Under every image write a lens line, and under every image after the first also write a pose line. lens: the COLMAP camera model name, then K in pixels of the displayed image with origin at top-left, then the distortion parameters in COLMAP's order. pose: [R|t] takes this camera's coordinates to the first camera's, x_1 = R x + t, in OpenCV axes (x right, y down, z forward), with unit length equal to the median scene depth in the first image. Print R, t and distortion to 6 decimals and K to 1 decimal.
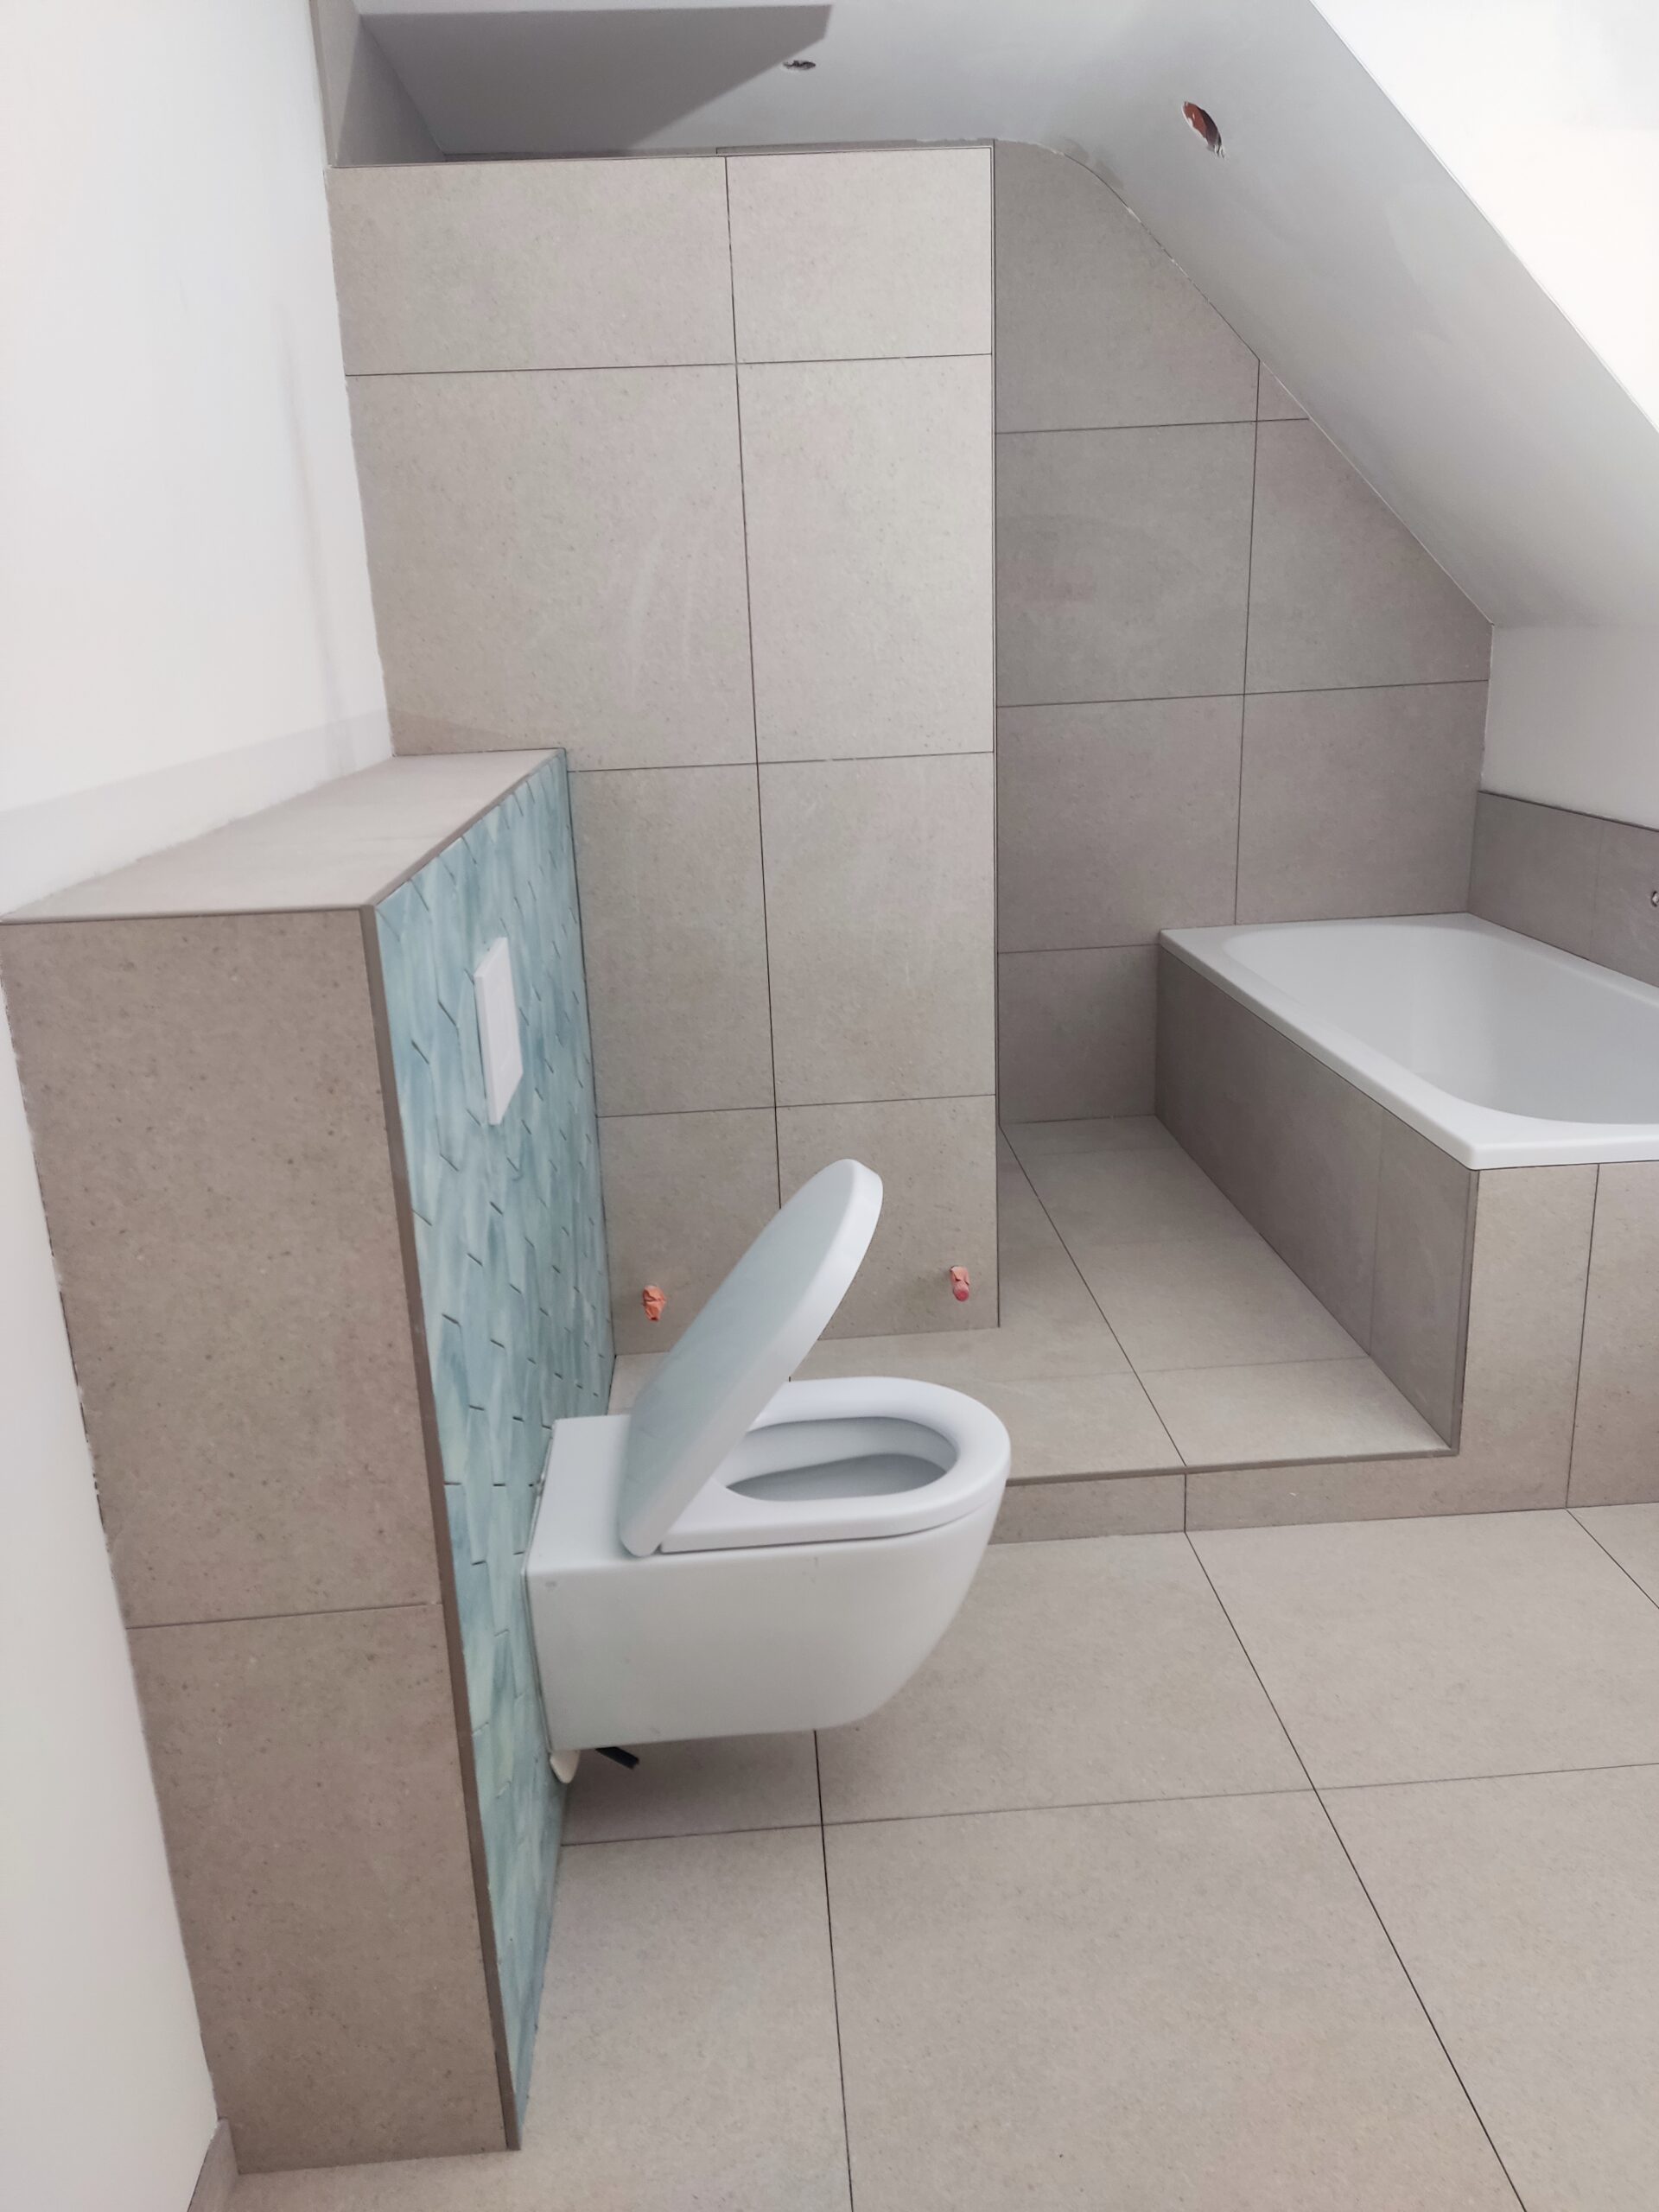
lens RADIAL K [[1636.7, 0, 822.2], [0, 1636.7, 1102.7], [0, 0, 1]] dist [0.134914, -0.187442]
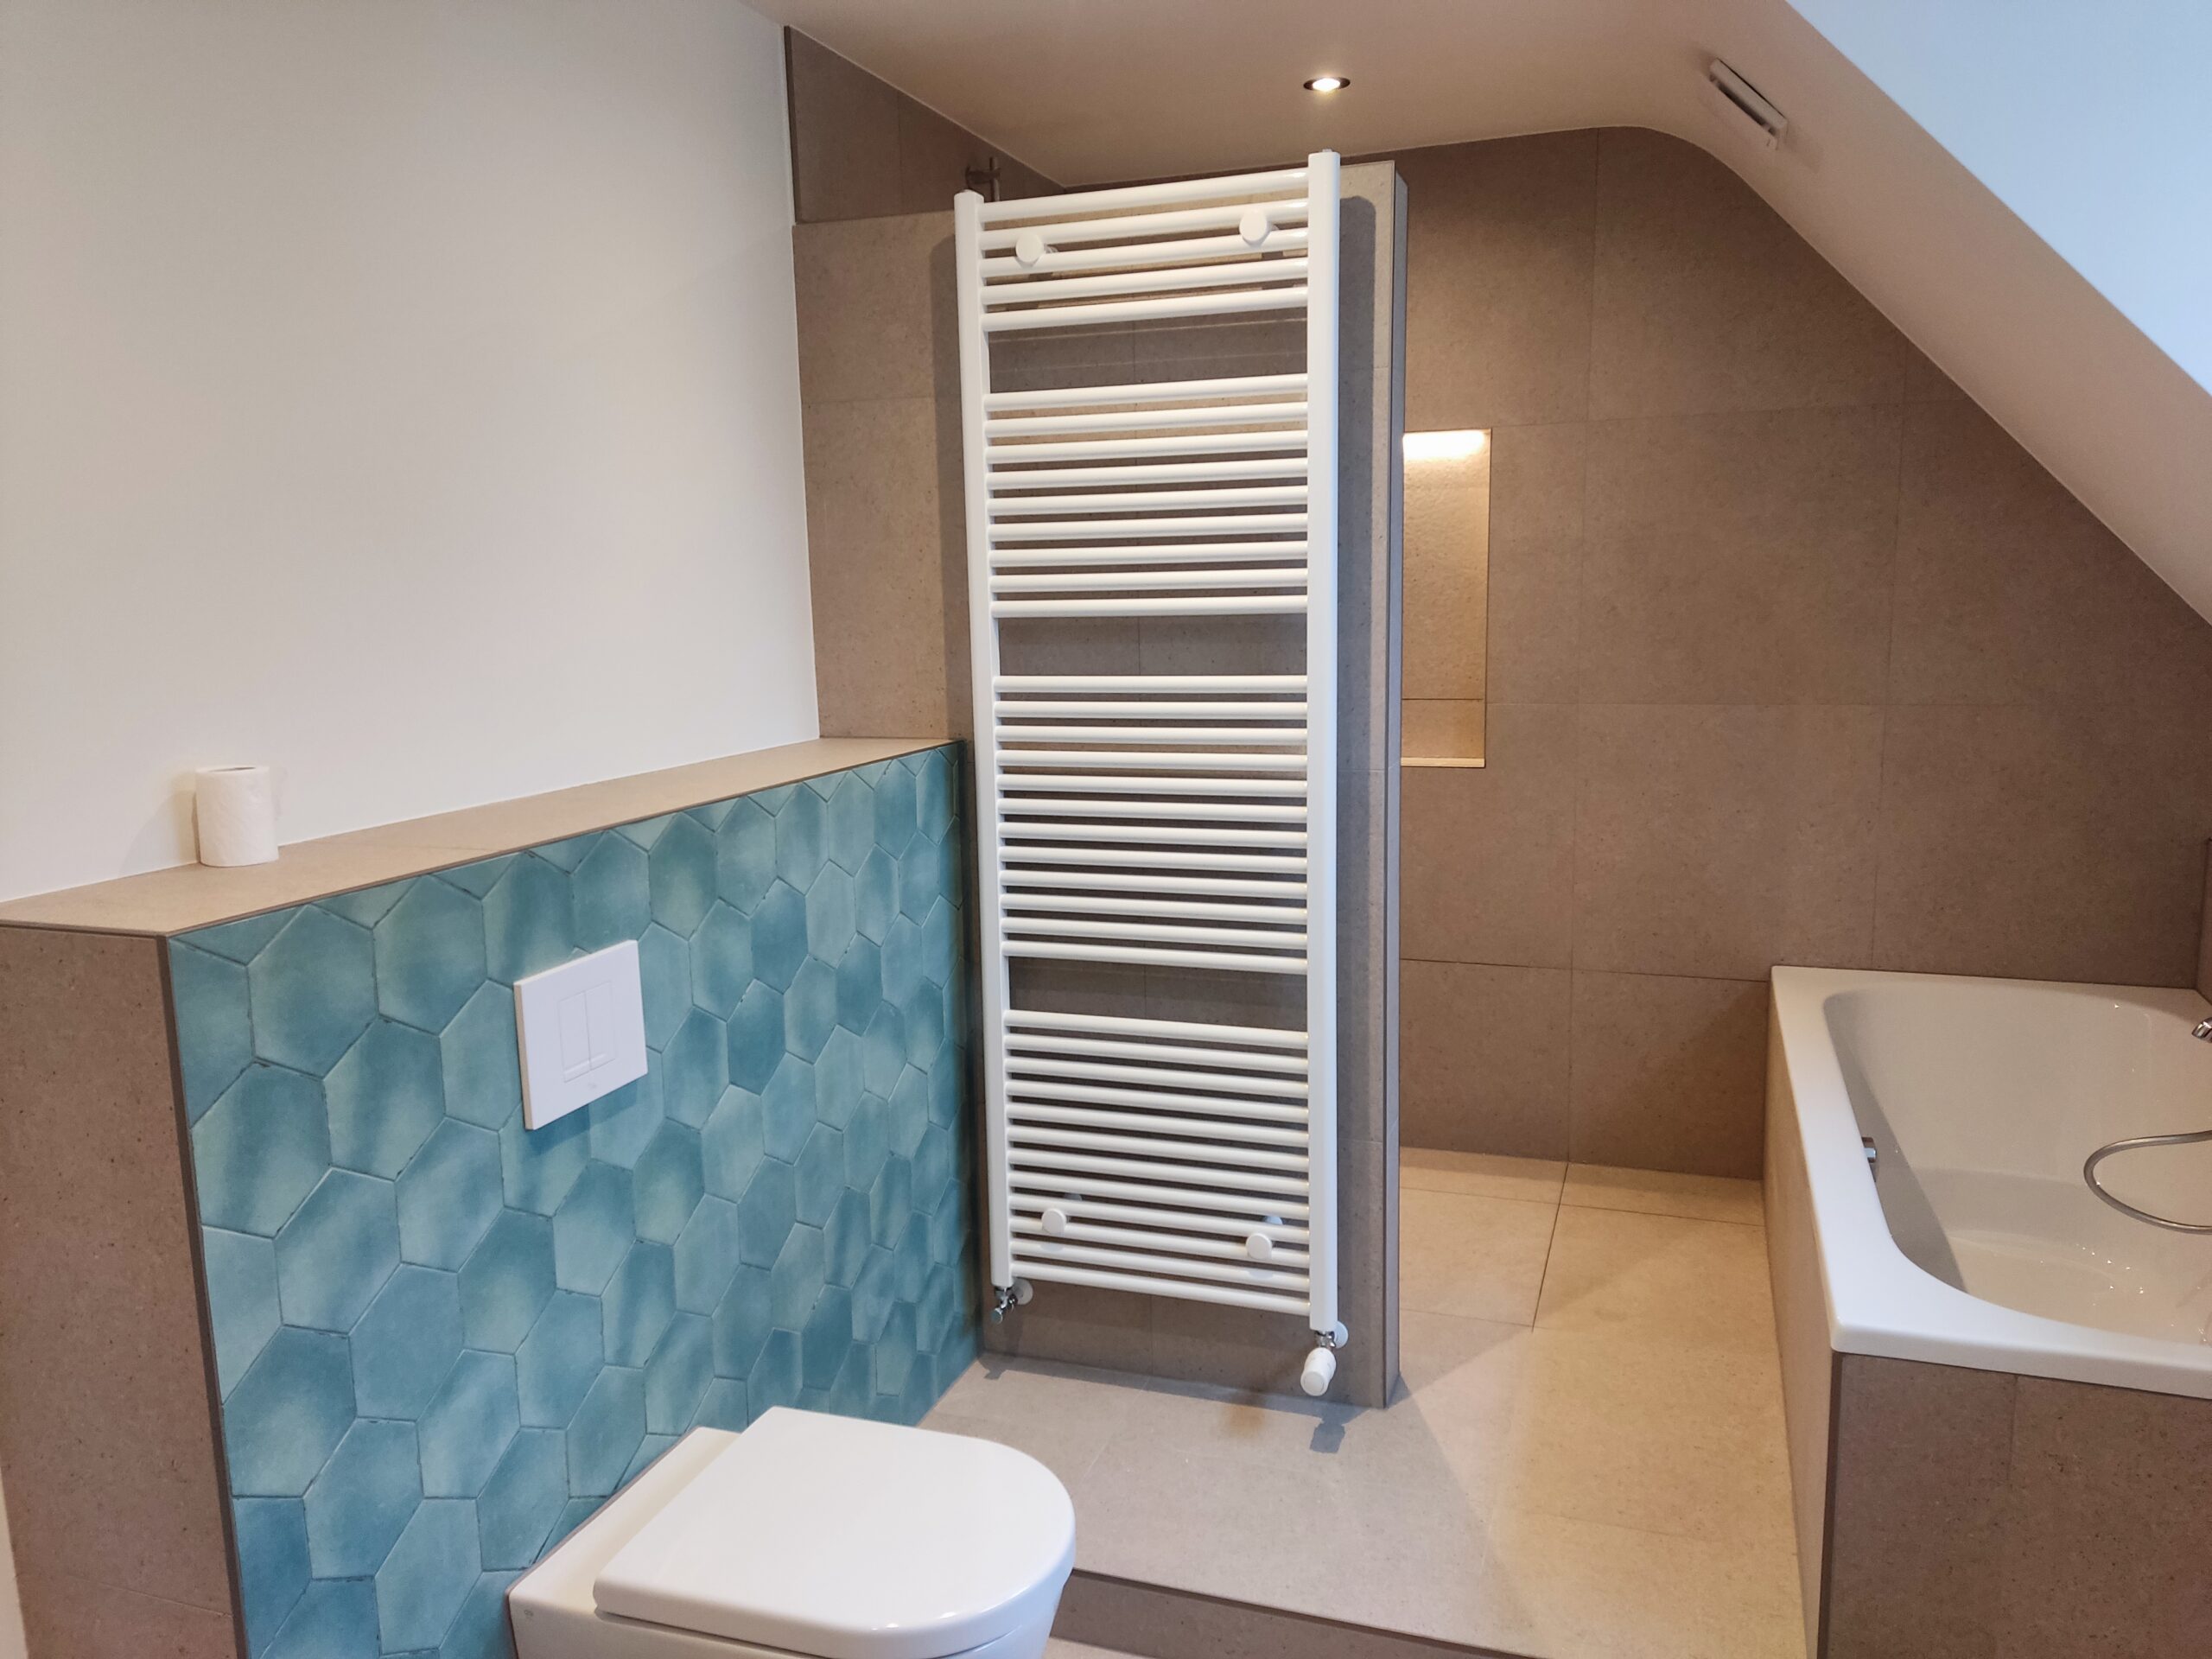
lens RADIAL K [[1630.8, 0, 1106.0], [0, 1630.8, 829.5], [0, 0, 1]] dist [0.122225, -0.149730]
pose [[0.919412, 0.081201, -0.384822, 0.328832], [-0.126437, 0.987539, -0.093702, -0.076679], [0.372418, 0.134806, 0.918222, 0.107151]]
